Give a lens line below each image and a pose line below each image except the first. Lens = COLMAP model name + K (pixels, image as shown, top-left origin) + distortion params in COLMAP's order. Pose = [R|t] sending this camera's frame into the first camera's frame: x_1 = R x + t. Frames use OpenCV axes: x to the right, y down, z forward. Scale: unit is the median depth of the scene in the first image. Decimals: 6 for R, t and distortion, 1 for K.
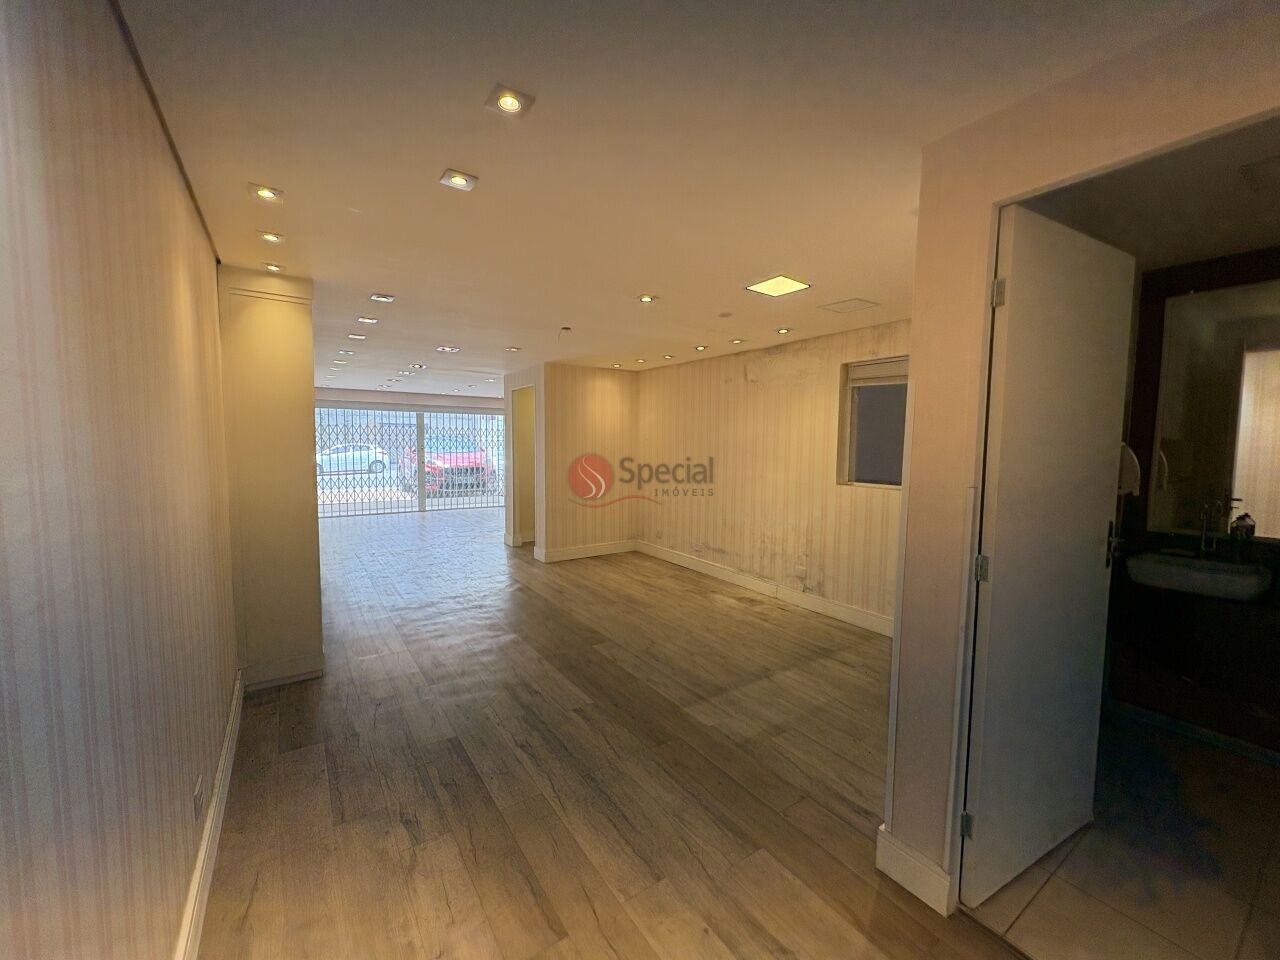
lens RADIAL K [[515.2, 0, 633.3], [0, 515.2, 480.9], [0, 0, 1]] dist [0.001101, 0.000231]
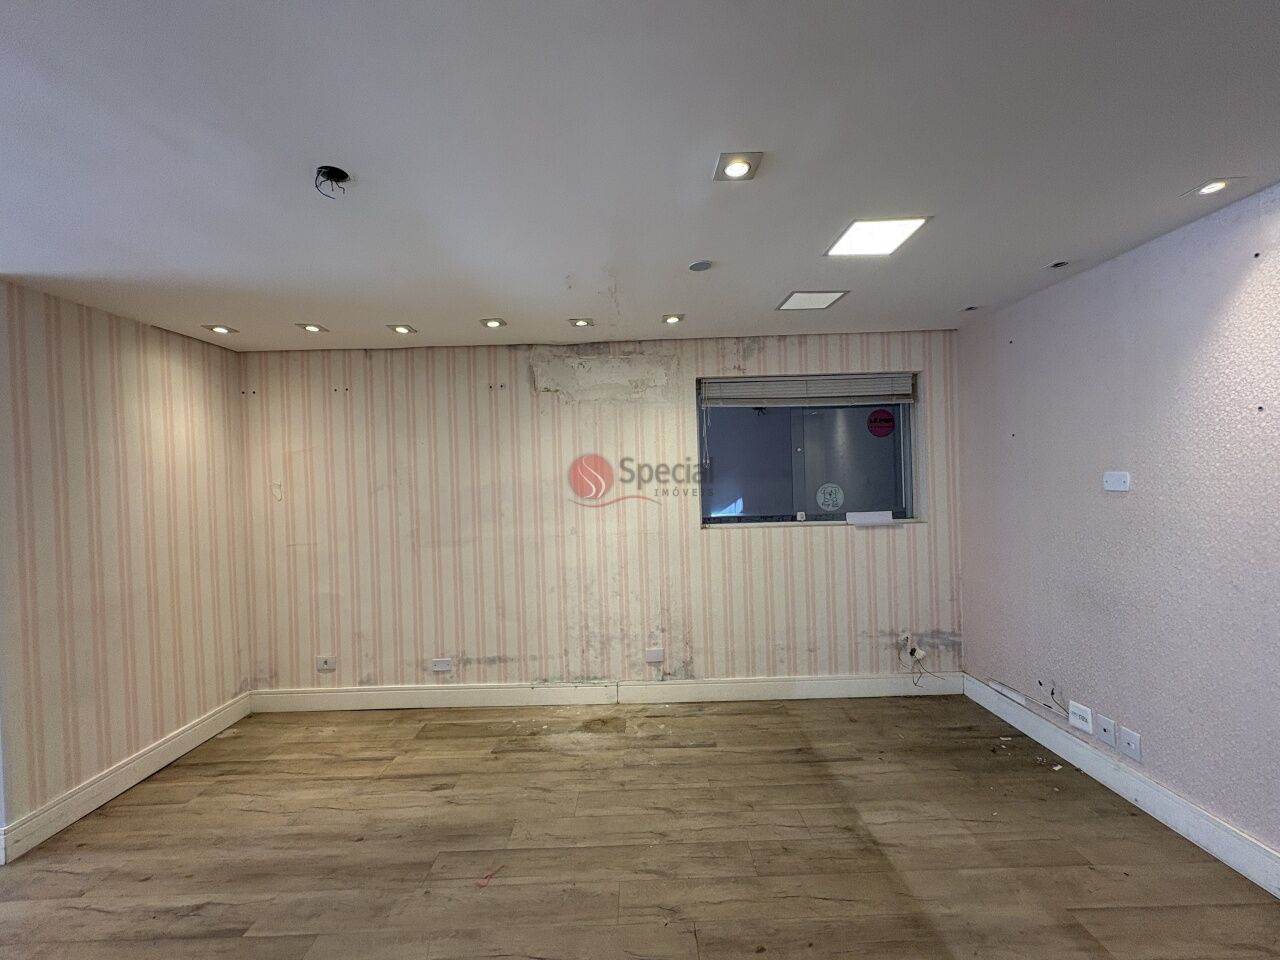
lens RADIAL K [[515.2, 0, 641.3], [0, 515.2, 480.1], [0, 0, 1]] dist [0.001101, 0.000231]
pose [[0.548601, -0.034611, 0.835368, -0.285928], [0.099553, 0.994739, -0.024164, -0.053519], [-0.830137, 0.096419, 0.549160, 0.588270]]
